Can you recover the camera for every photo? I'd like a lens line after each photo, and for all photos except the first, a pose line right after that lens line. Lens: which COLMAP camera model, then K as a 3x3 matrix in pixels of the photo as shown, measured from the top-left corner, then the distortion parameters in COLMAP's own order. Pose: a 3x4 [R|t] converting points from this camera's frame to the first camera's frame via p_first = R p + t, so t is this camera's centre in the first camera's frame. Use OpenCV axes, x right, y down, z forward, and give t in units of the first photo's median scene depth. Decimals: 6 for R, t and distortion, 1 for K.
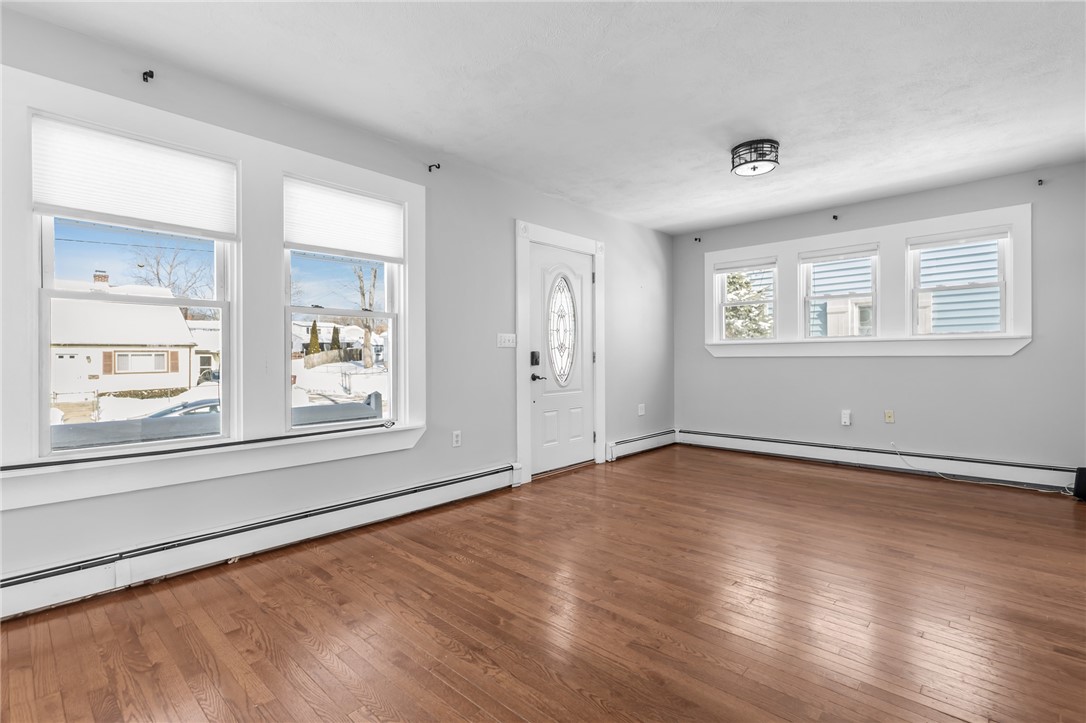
lens RADIAL K [[505.8, 0, 543.0], [0, 505.8, 361.5], [0, 0, 1]] dist [0.001266, 0.000105]
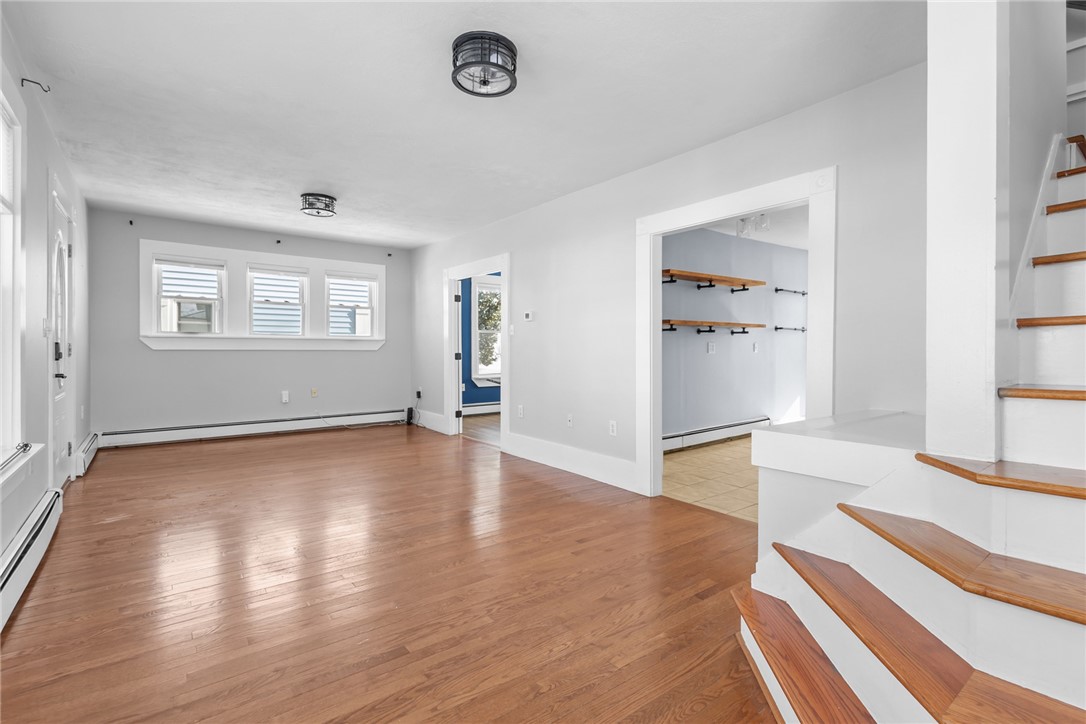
lens RADIAL K [[504.1, 0, 543.6], [0, 504.1, 346.7], [0, 0, 1]] dist [0.000970, -0.000015]
pose [[0.158198, 0.010608, 0.987350, -0.651915], [0.000743, 0.999941, -0.010862, -0.004618], [-0.987407, 0.002452, 0.158180, 0.149831]]
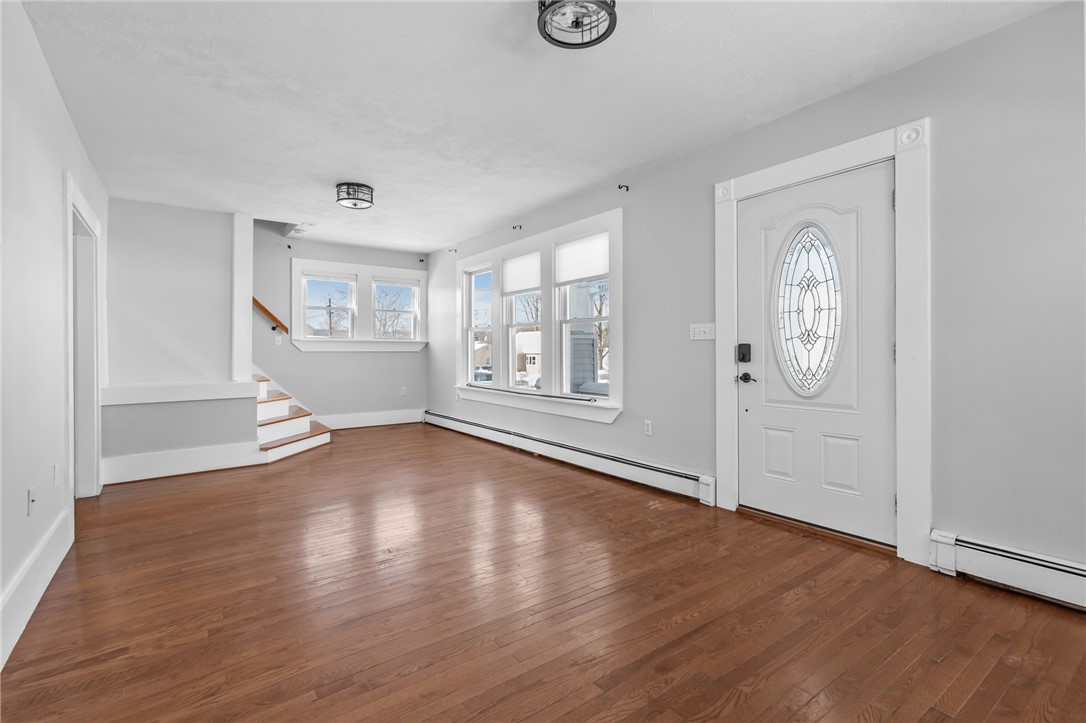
lens RADIAL K [[504.1, 0, 543.6], [0, 504.1, 346.2], [0, 0, 1]] dist [0.000970, -0.000015]
pose [[-0.189648, 0.005903, -0.981834, 0.782461], [0.001406, 0.999983, 0.005740, -0.021014], [0.981851, -0.000291, -0.189653, 0.848016]]
